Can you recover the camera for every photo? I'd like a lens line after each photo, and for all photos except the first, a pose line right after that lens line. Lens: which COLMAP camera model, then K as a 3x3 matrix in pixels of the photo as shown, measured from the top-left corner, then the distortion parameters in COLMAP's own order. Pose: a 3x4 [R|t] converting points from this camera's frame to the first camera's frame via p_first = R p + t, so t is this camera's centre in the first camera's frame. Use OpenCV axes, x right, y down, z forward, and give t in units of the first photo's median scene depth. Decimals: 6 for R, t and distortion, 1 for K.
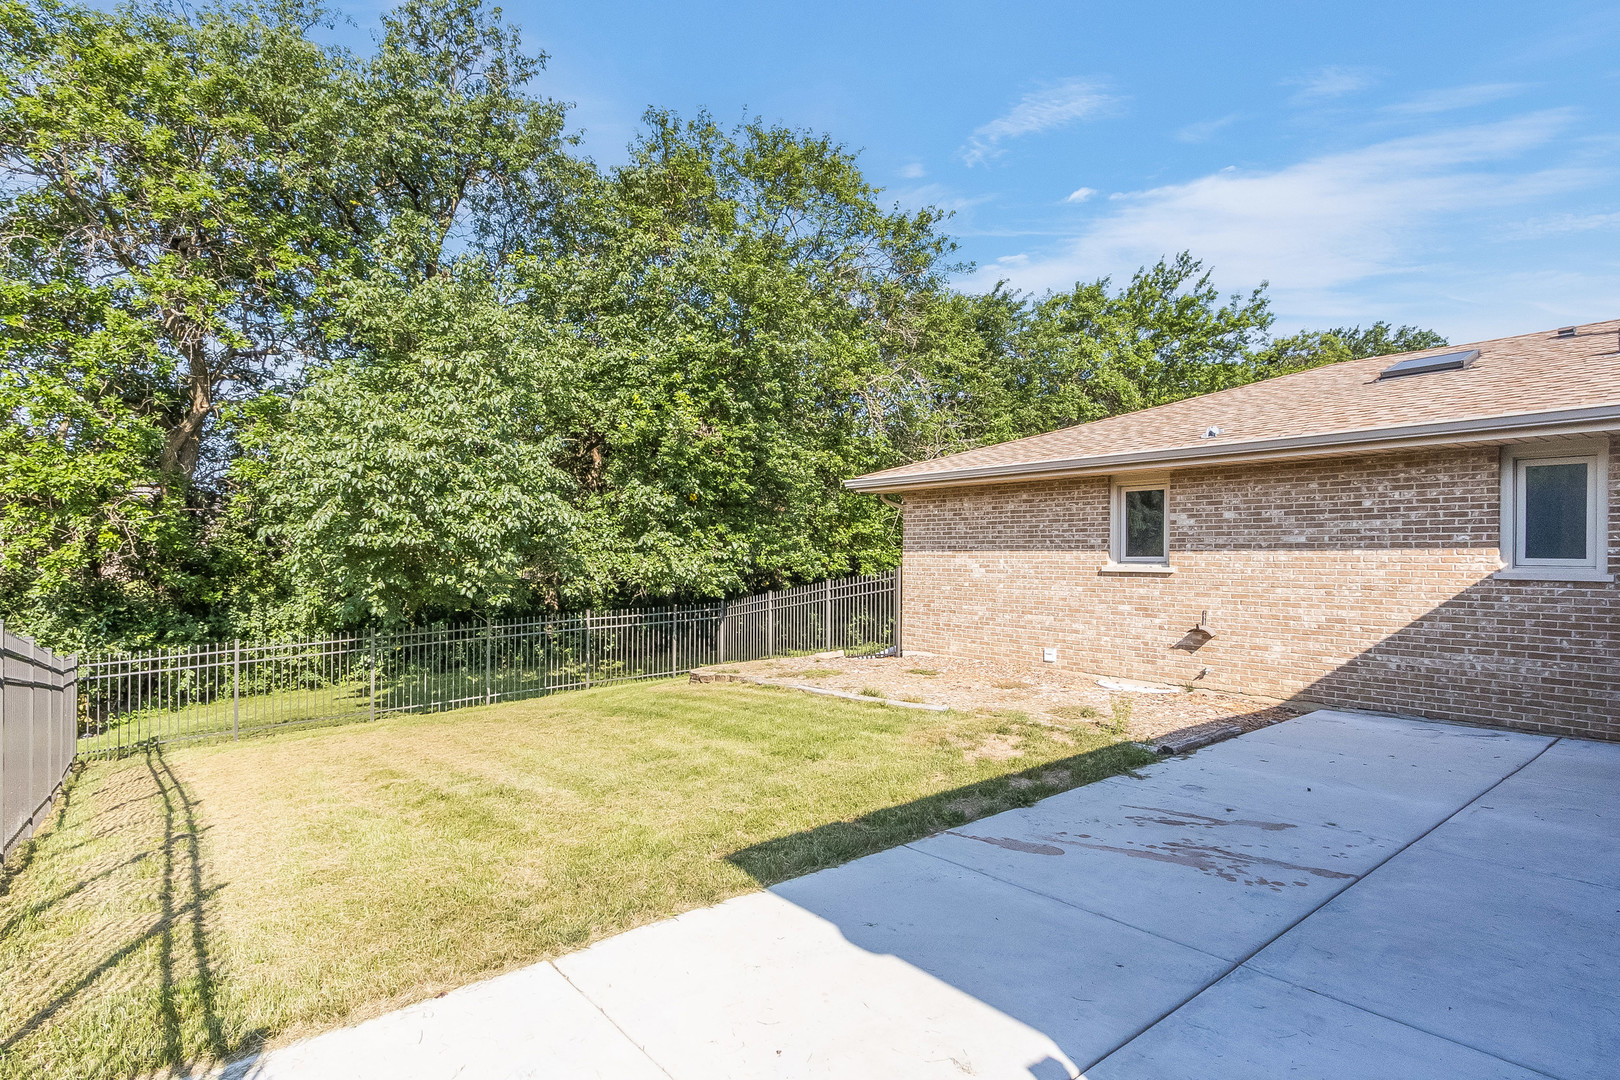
lens RADIAL K [[826.1, 0, 798.4], [0, 826.1, 548.5], [0, 0, 1]] dist [0.003135, -0.000329]
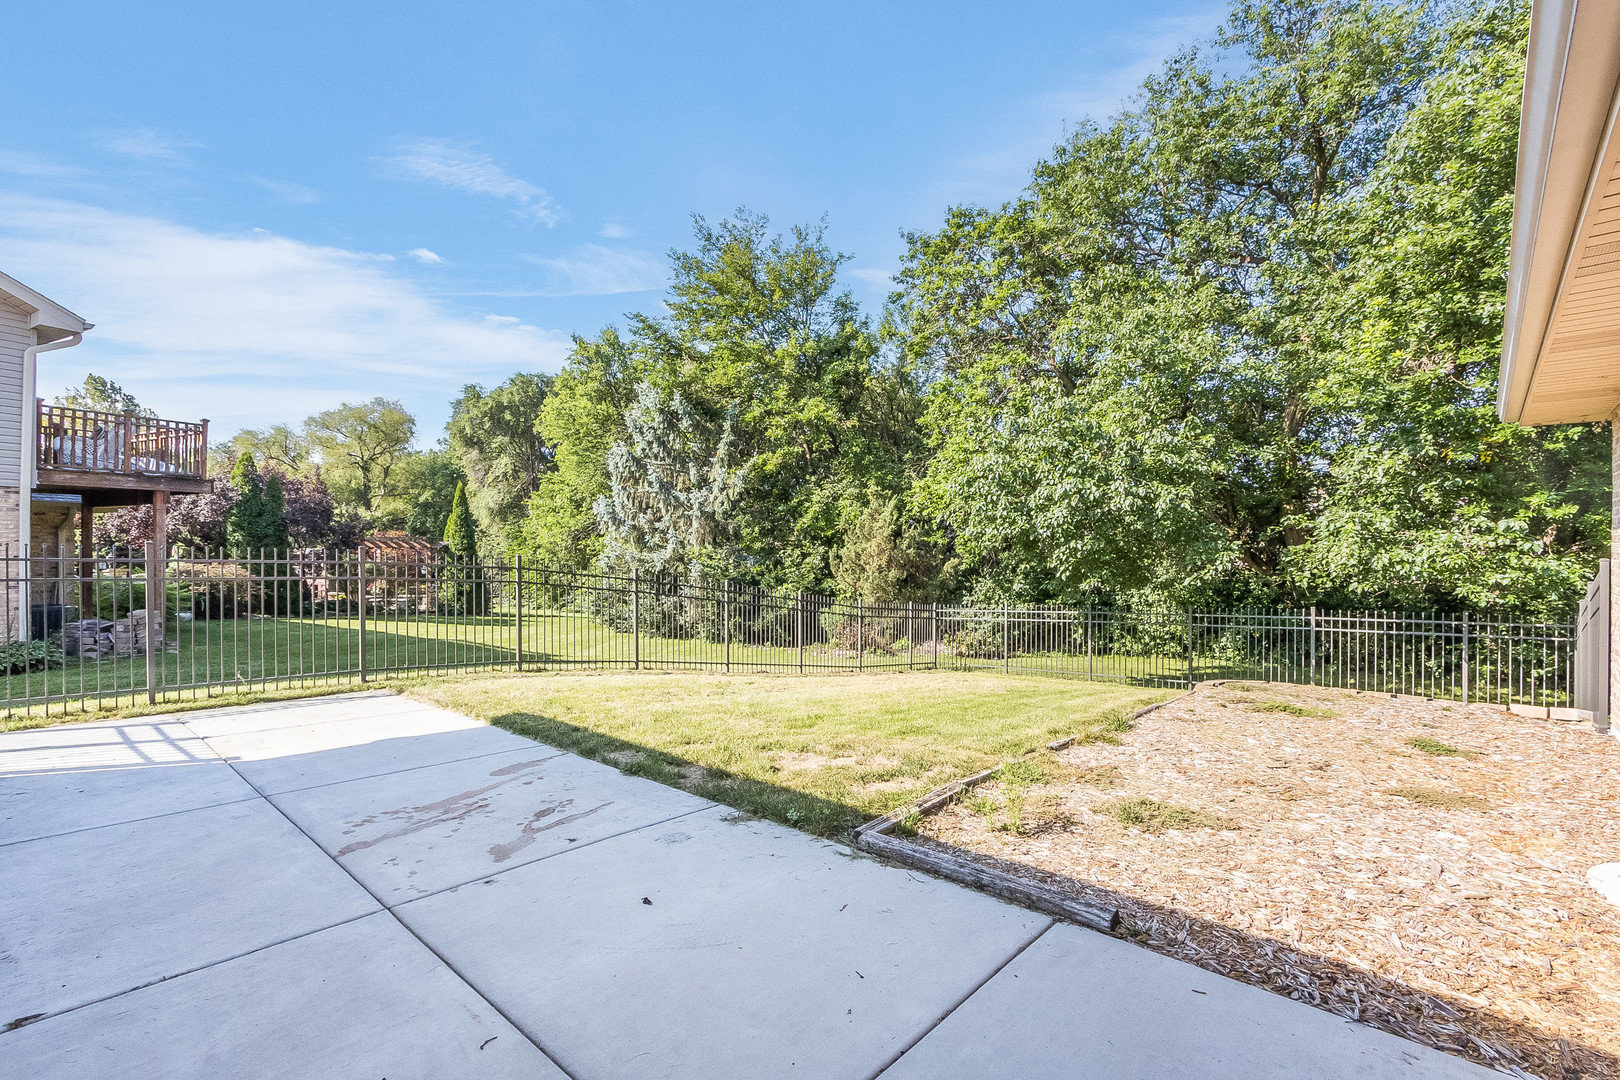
lens RADIAL K [[741.0, 0, 810.3], [0, 741.0, 541.9], [0, 0, 1]] dist [-0.001080, 0.000210]
pose [[0.161348, -0.004367, -0.986888, 1.422848], [0.005470, 0.999979, -0.003531, 0.022292], [0.986882, -0.004829, 0.161369, 1.227213]]
